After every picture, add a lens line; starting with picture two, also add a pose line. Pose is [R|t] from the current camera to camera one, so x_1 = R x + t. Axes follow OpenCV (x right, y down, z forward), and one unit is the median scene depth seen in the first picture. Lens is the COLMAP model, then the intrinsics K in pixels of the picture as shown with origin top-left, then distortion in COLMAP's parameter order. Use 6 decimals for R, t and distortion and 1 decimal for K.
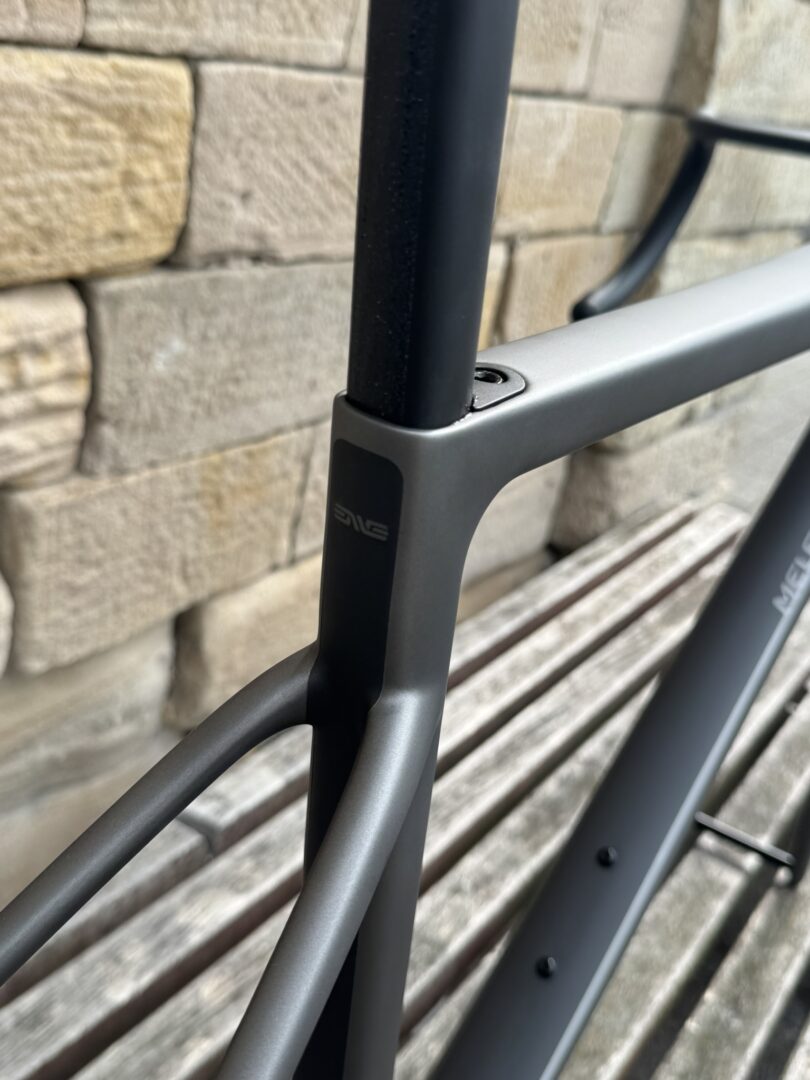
lens RADIAL K [[1105.6, 0, 416.7], [0, 1105.6, 555.2], [0, 0, 1]] dist [0.180874, -0.464916]
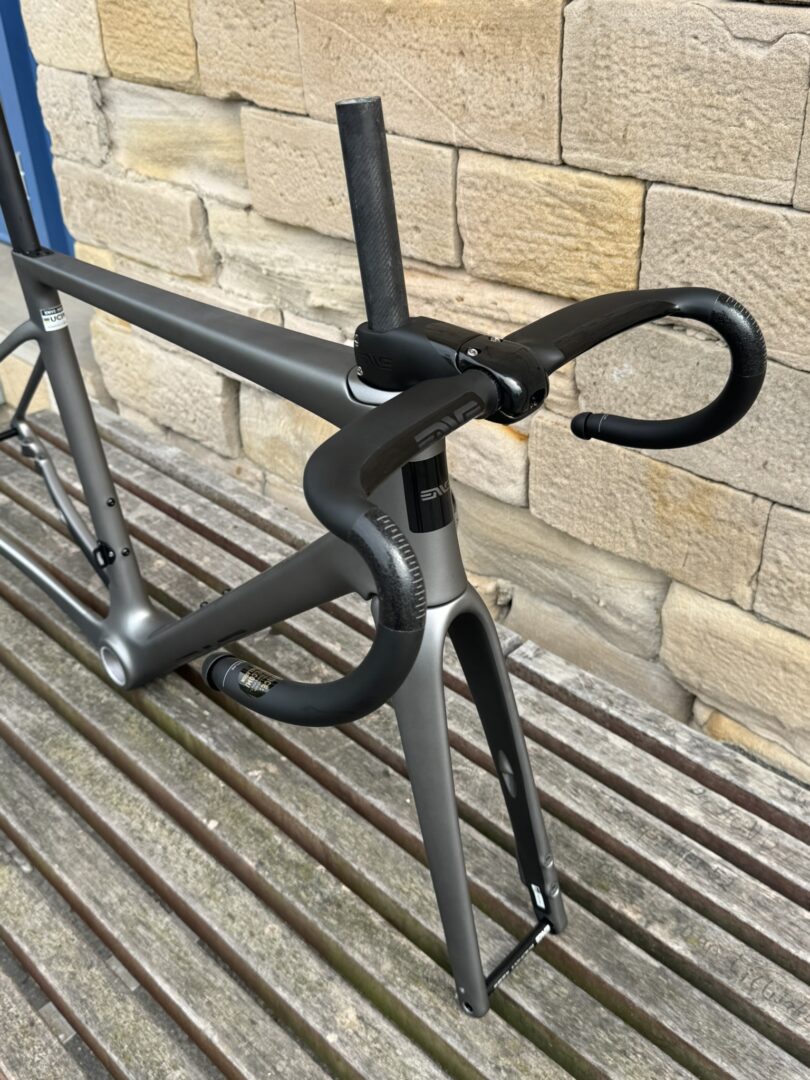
lens RADIAL K [[1080.7, 0, 392.6], [0, 1080.7, 531.7], [0, 0, 1]] dist [0.189129, -0.469969]
pose [[-0.204191, 0.392517, -0.896792, 1.121257], [-0.408985, 0.798106, 0.442445, -0.486703], [0.889403, 0.457118, -0.002432, 0.777428]]
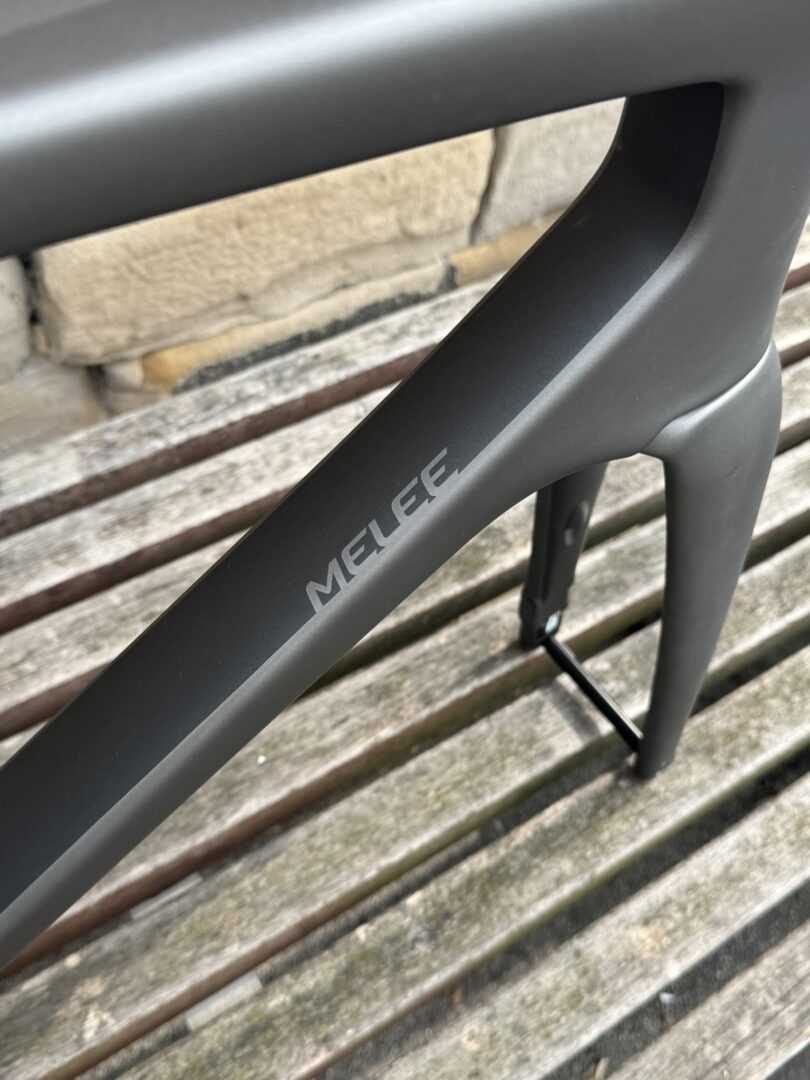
lens RADIAL K [[1085.6, 0, 386.3], [0, 1085.6, 552.3], [0, 0, 1]] dist [0.182558, -0.450168]
pose [[0.923316, 0.273968, -0.269127, 0.346638], [-0.128191, 0.880446, 0.456488, -0.161362], [0.362014, -0.386983, 0.848051, 0.385210]]
